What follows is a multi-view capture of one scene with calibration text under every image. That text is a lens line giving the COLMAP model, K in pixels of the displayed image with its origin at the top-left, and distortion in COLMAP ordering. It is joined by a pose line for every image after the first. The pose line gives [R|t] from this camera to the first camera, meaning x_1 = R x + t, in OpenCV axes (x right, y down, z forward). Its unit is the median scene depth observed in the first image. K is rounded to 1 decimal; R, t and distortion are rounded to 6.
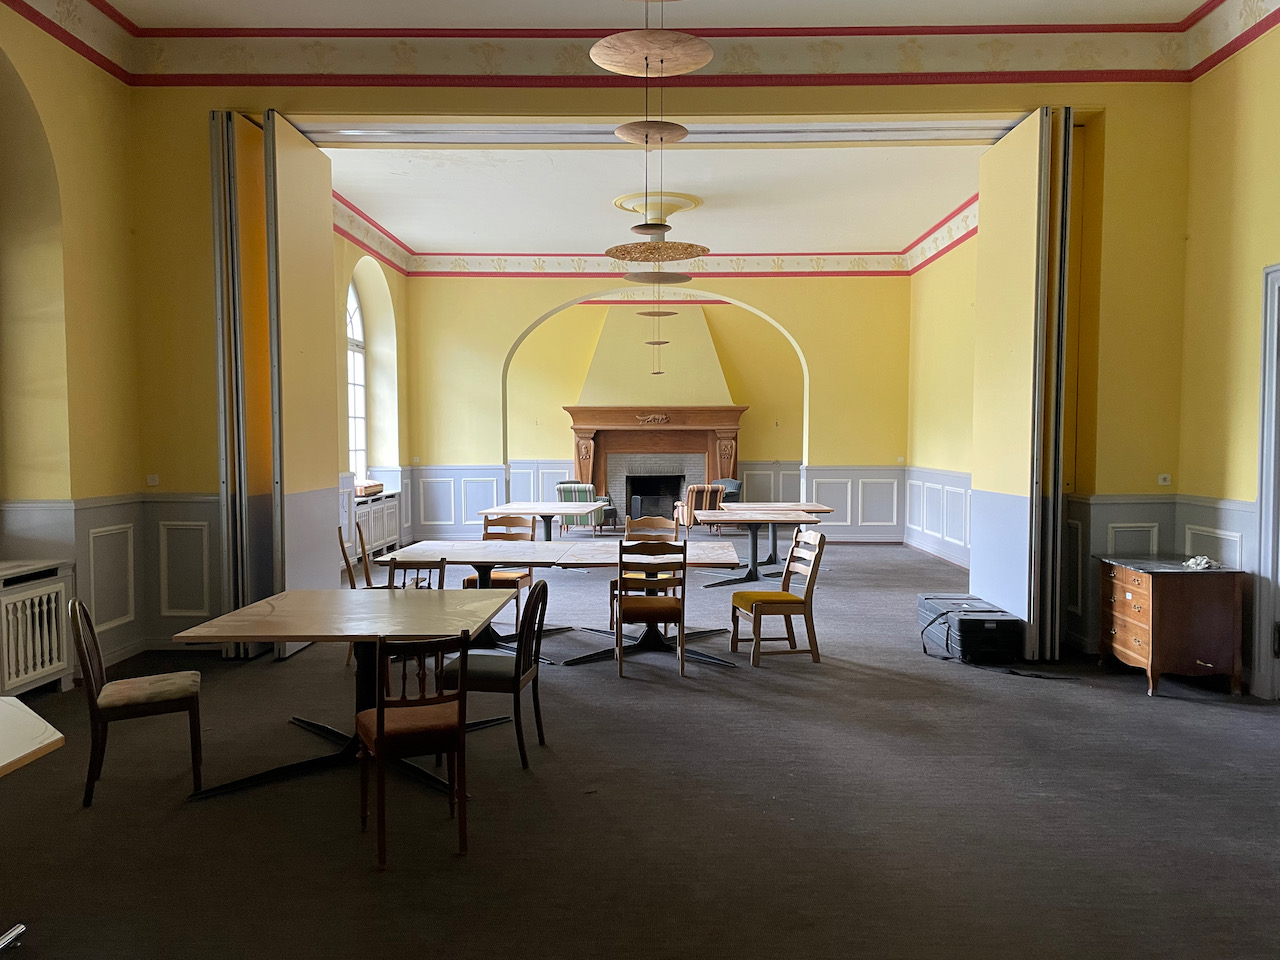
lens RADIAL K [[960.5, 0, 635.9], [0, 960.5, 492.5], [0, 0, 1]] dist [0.039264, -0.012710]
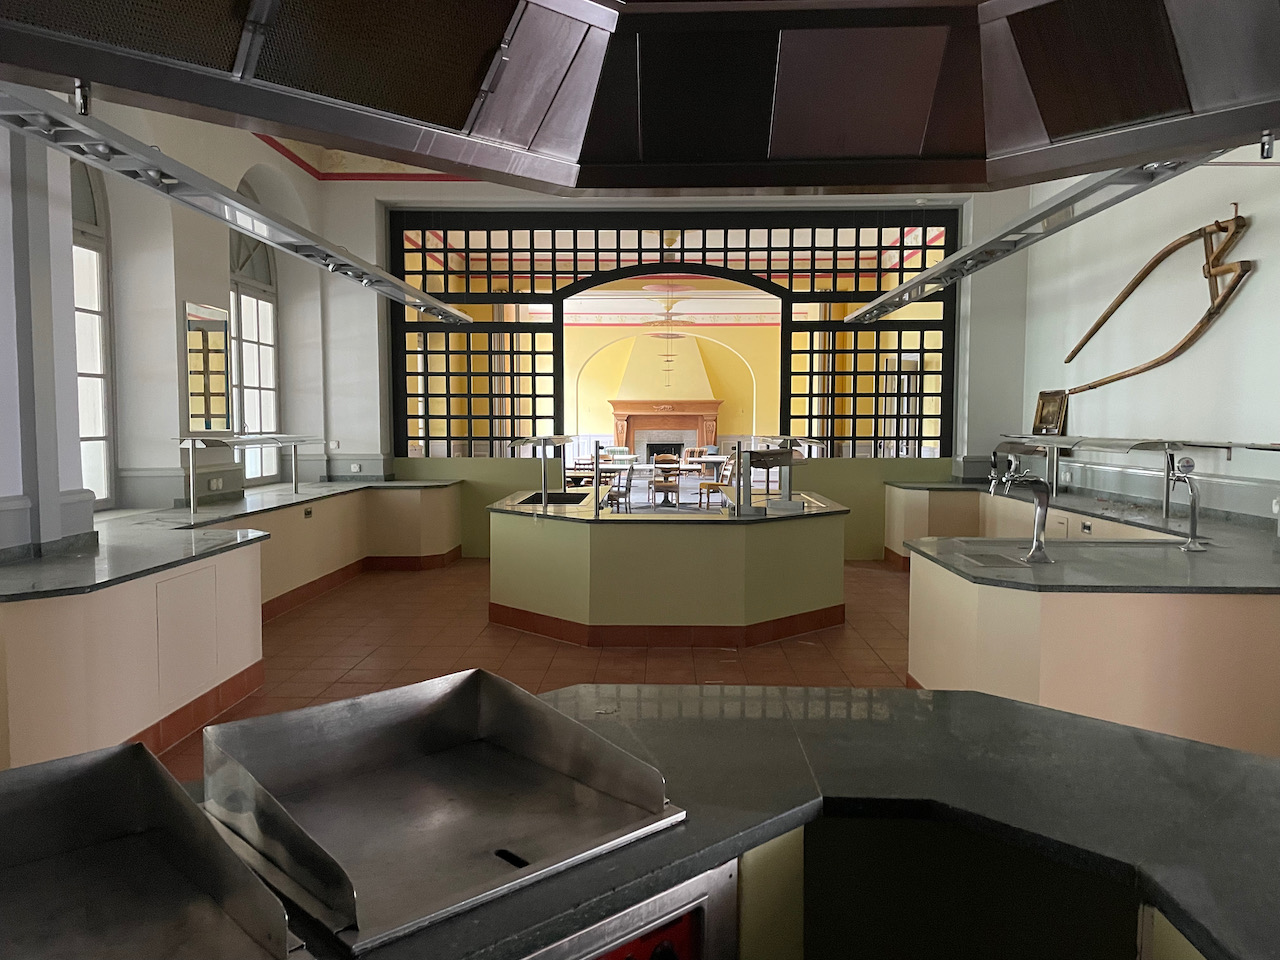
lens RADIAL K [[960.5, 0, 640.0], [0, 960.5, 479.6], [0, 0, 1]] dist [0.039264, -0.012710]
pose [[0.999998, 0.001324, -0.001603, -0.018958], [-0.001317, 0.999989, 0.004605, 0.034744], [0.001609, -0.004603, 0.999988, -0.591893]]
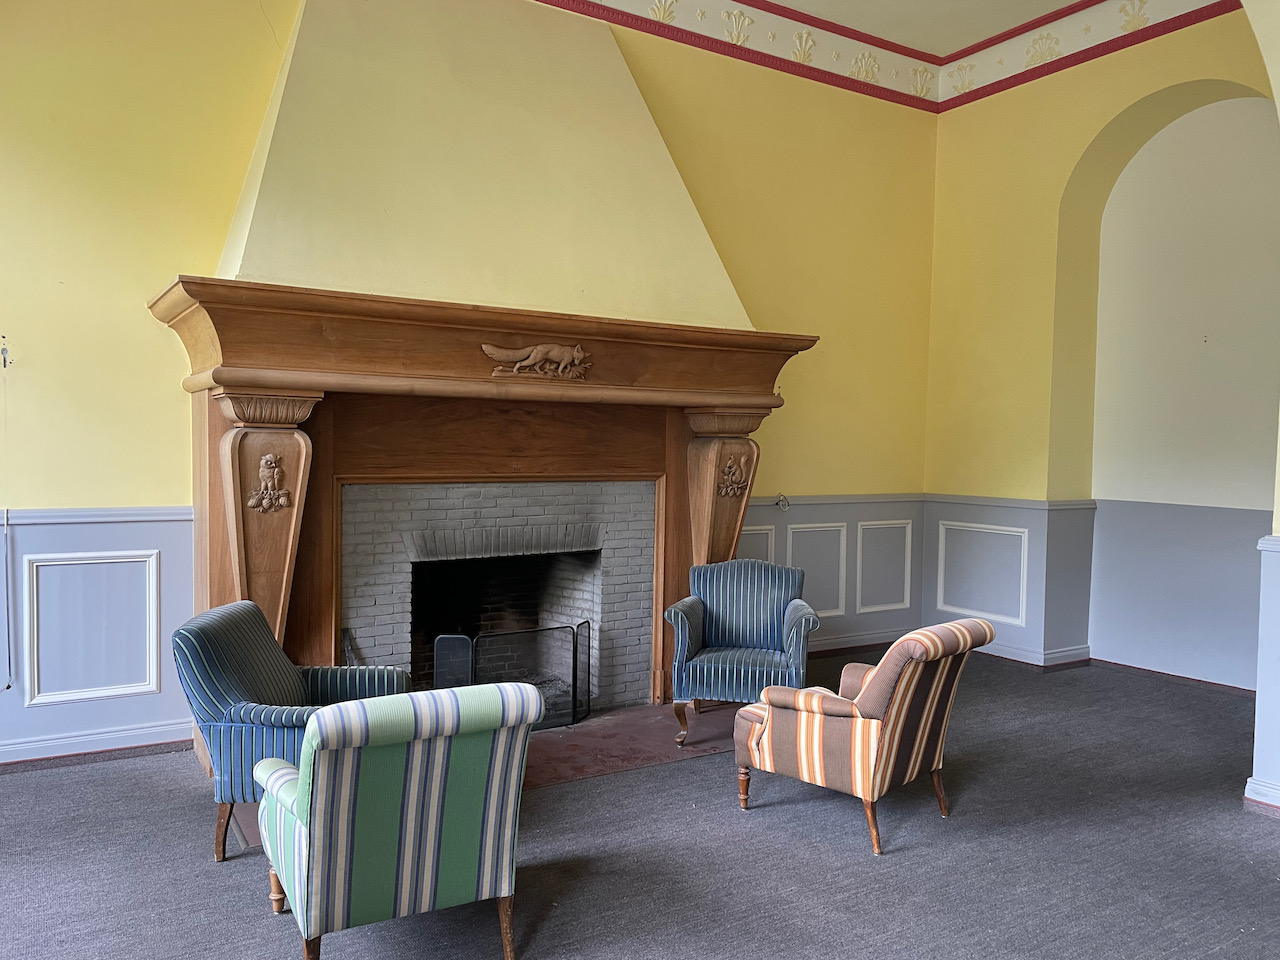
lens RADIAL K [[960.5, 0, 649.0], [0, 960.5, 482.8], [0, 0, 1]] dist [0.039264, -0.012710]
pose [[0.824143, -0.012440, 0.566245, -0.113197], [0.017029, 0.999851, -0.002818, -0.039689], [-0.566126, 0.011965, 0.824232, 0.751145]]
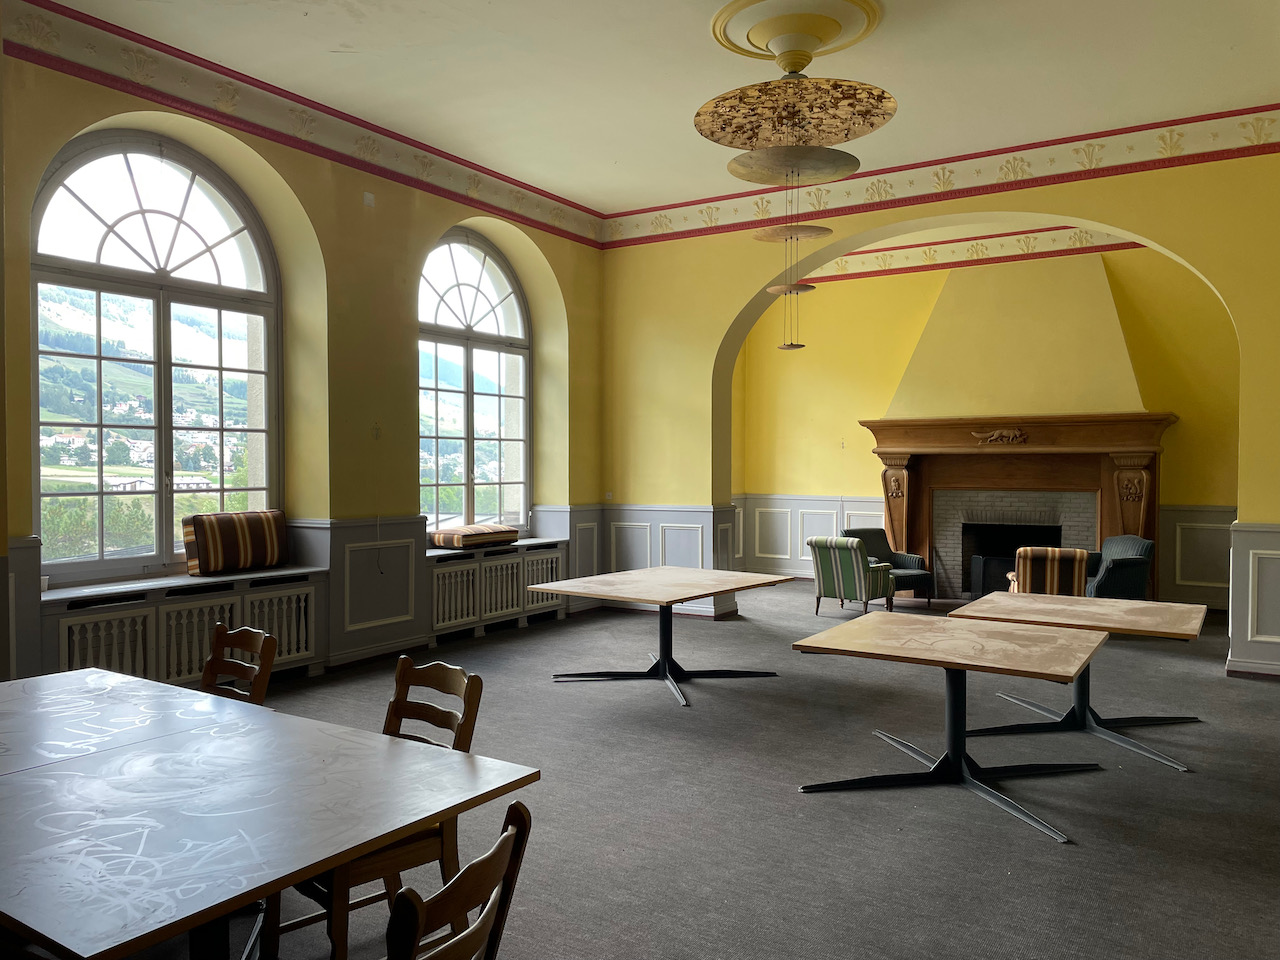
lens RADIAL K [[960.5, 0, 640.2], [0, 960.5, 470.6], [0, 0, 1]] dist [0.039264, -0.012710]
pose [[0.854414, 0.003577, -0.519580, 0.146371], [-0.029829, 0.998665, -0.042177, -0.019889], [0.518735, 0.051535, 0.853380, 0.330909]]
